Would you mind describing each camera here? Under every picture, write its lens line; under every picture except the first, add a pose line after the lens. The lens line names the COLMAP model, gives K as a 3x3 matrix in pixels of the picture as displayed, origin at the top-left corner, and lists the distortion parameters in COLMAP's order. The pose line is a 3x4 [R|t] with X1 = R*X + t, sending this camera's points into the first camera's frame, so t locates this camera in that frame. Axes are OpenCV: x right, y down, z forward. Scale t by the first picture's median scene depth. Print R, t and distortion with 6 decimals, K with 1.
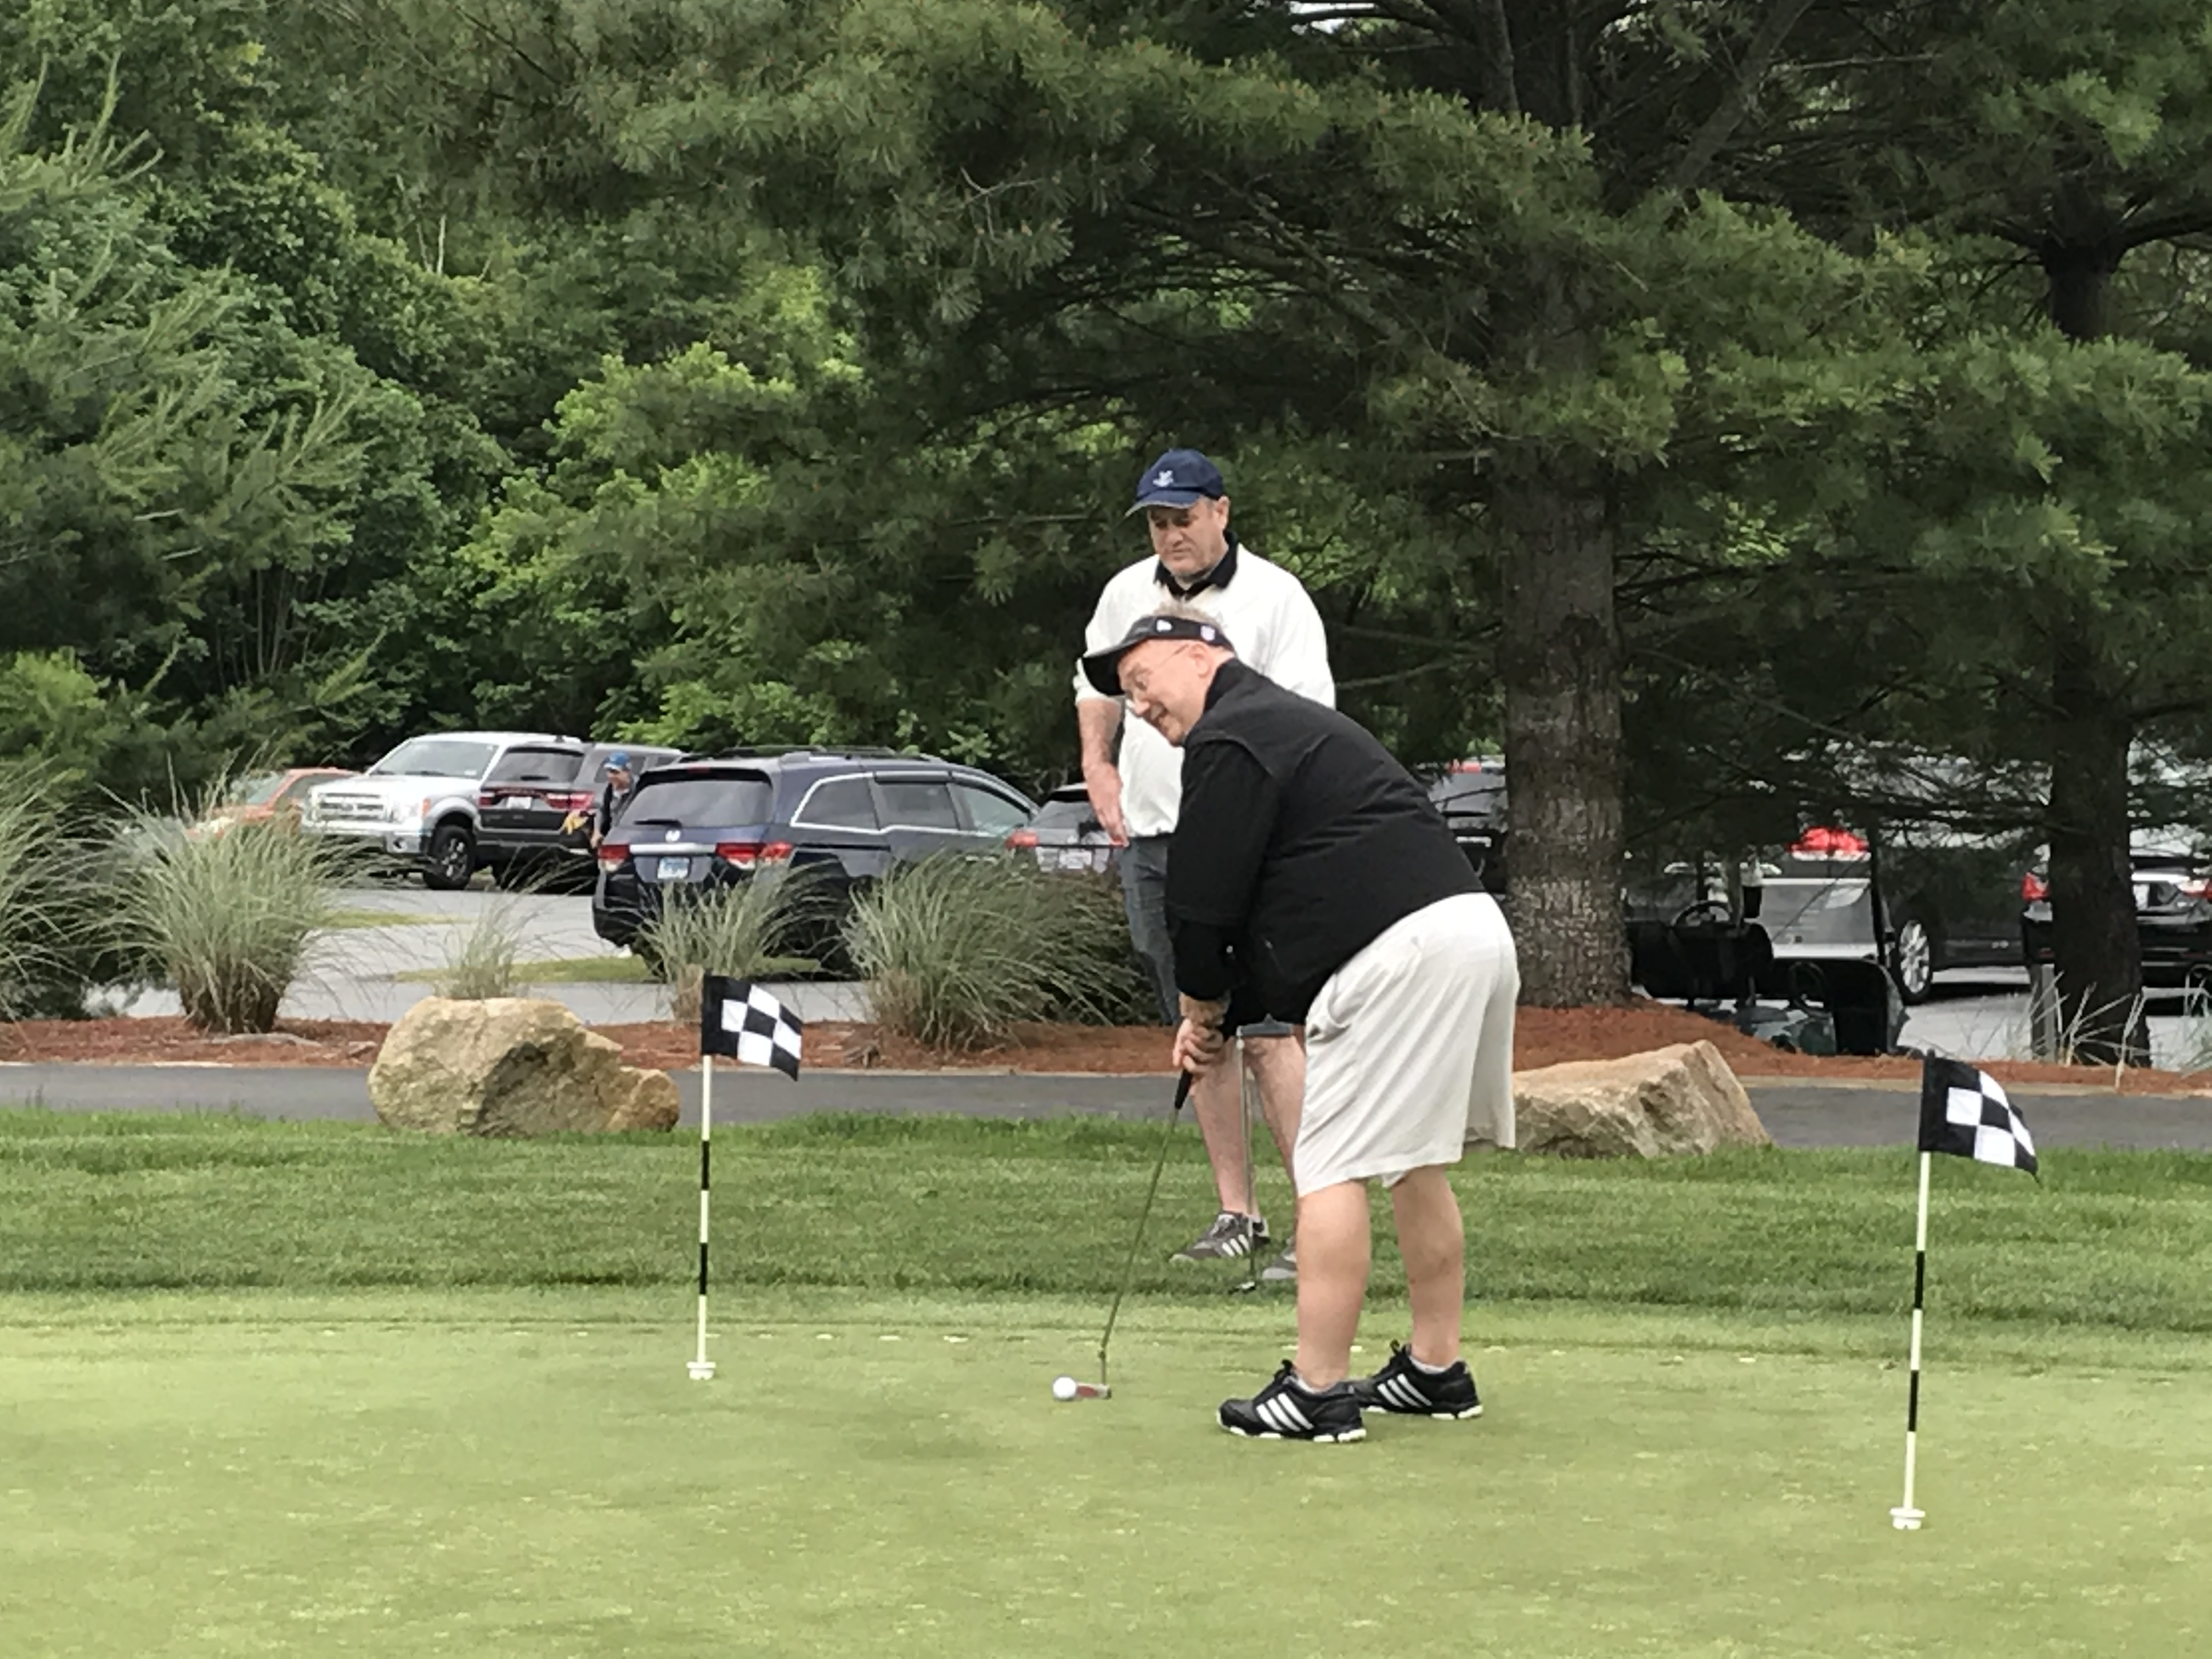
lens RADIAL K [[7830.7, 0, 1102.3], [0, 7830.7, 821.5], [0, 0, 1]] dist [0.296847, 0.000000]
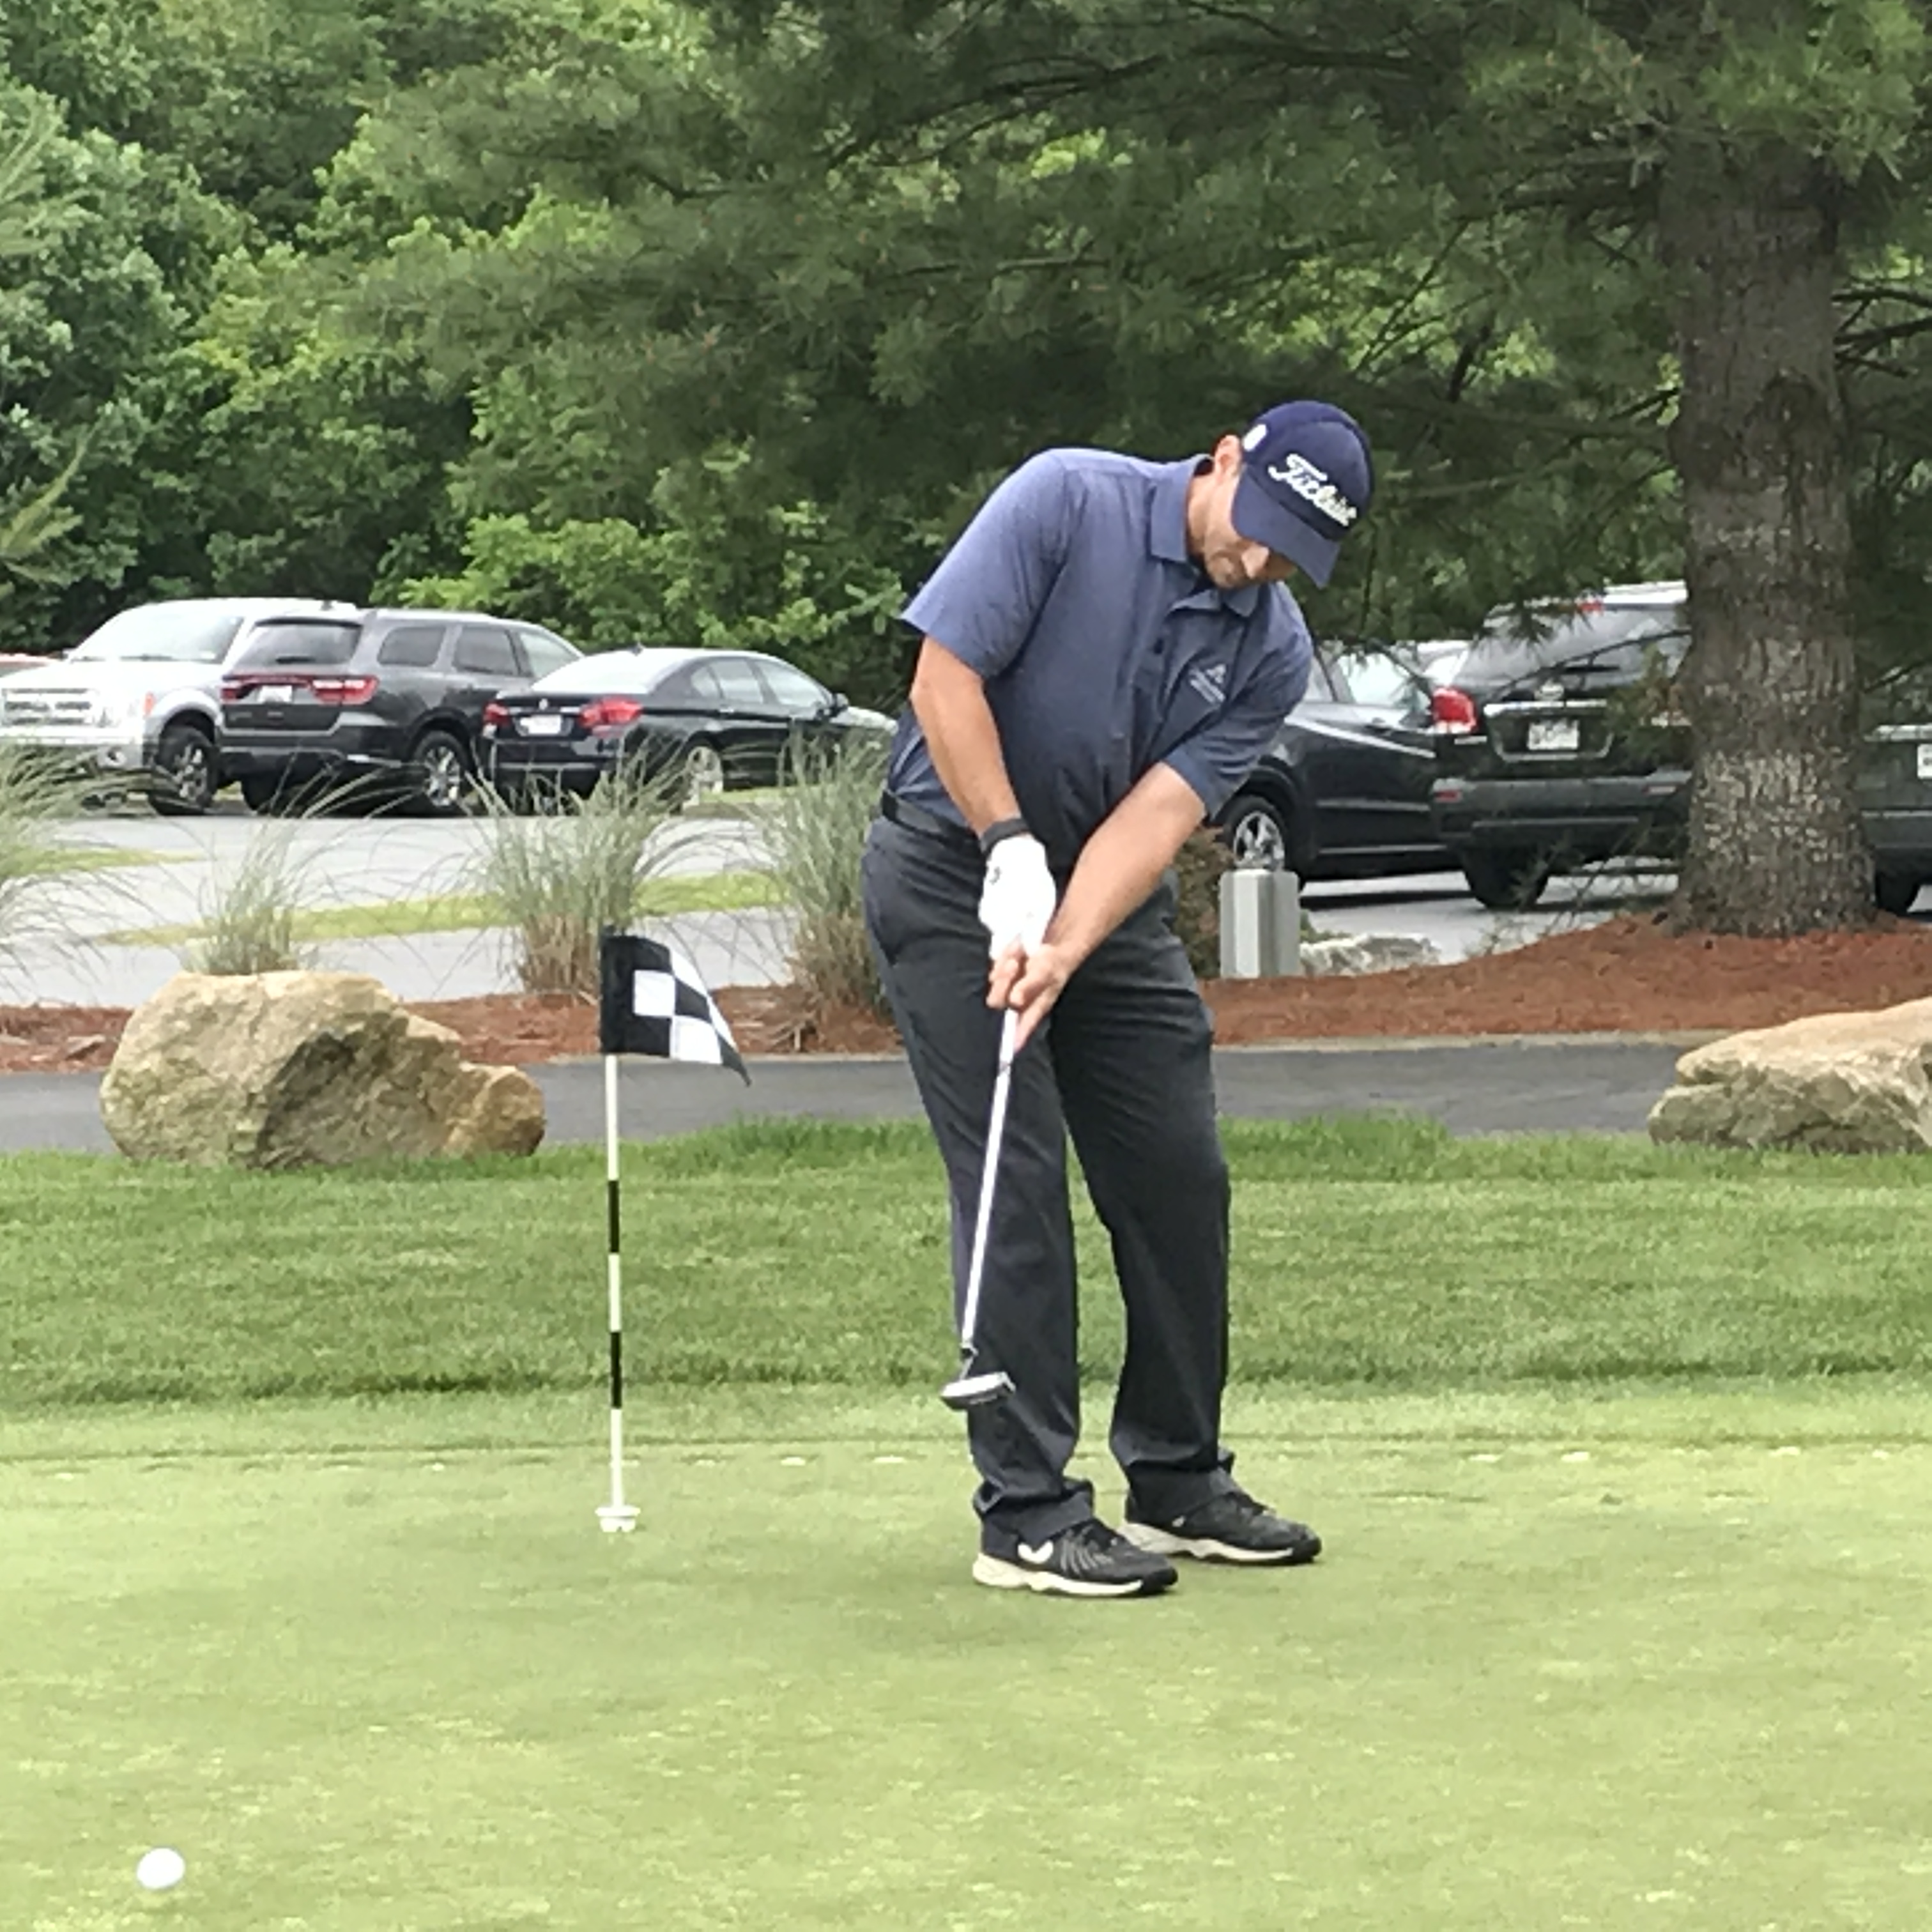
lens RADIAL K [[14339.0, 0, 967.4], [0, 14339.0, 968.1], [0, 0, 1]] dist [0.285104, 0.000000]
pose [[0.998778, -0.029799, -0.039415, 0.034381], [0.030606, 0.999331, 0.020019, -0.001366], [0.038792, -0.021201, 0.999022, -0.272871]]
